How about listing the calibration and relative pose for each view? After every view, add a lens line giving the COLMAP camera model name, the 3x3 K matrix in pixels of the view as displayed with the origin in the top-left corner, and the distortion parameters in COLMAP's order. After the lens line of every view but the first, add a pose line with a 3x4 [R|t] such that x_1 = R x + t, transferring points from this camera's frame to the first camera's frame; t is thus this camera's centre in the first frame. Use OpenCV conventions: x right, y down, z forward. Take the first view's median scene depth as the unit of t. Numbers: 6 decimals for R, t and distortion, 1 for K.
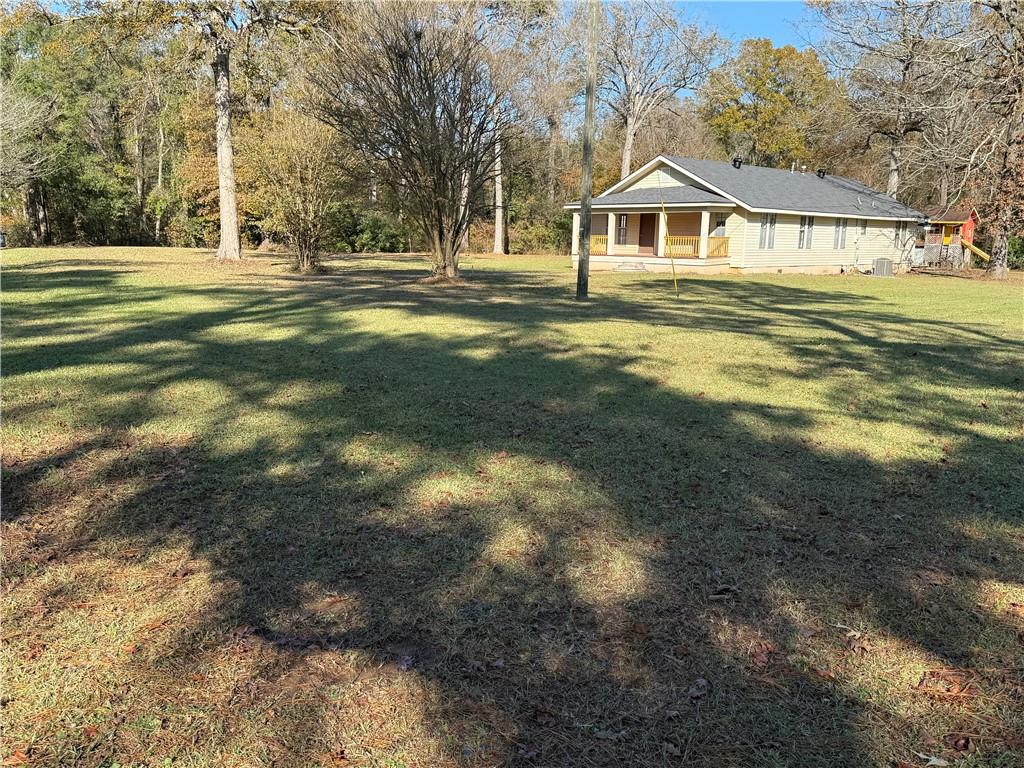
lens RADIAL K [[872.5, 0, 506.8], [0, 872.5, 384.1], [0, 0, 1]] dist [0.138789, -0.244405]
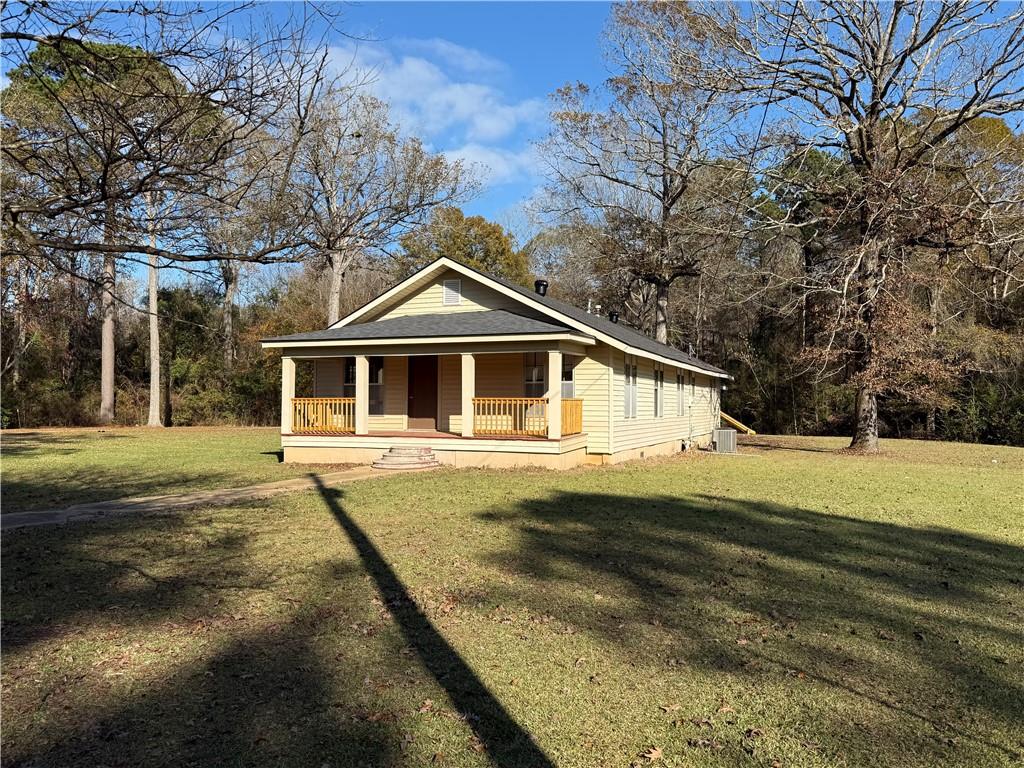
lens RADIAL K [[773.0, 0, 512.0], [0, 773.0, 384.0], [0, 0, 1]] dist [0.148360, -0.231125]
pose [[0.921814, -0.005509, 0.387594, 0.022722], [0.078534, 0.981817, -0.172823, -0.092570], [-0.379595, 0.189750, 0.905485, 0.557120]]
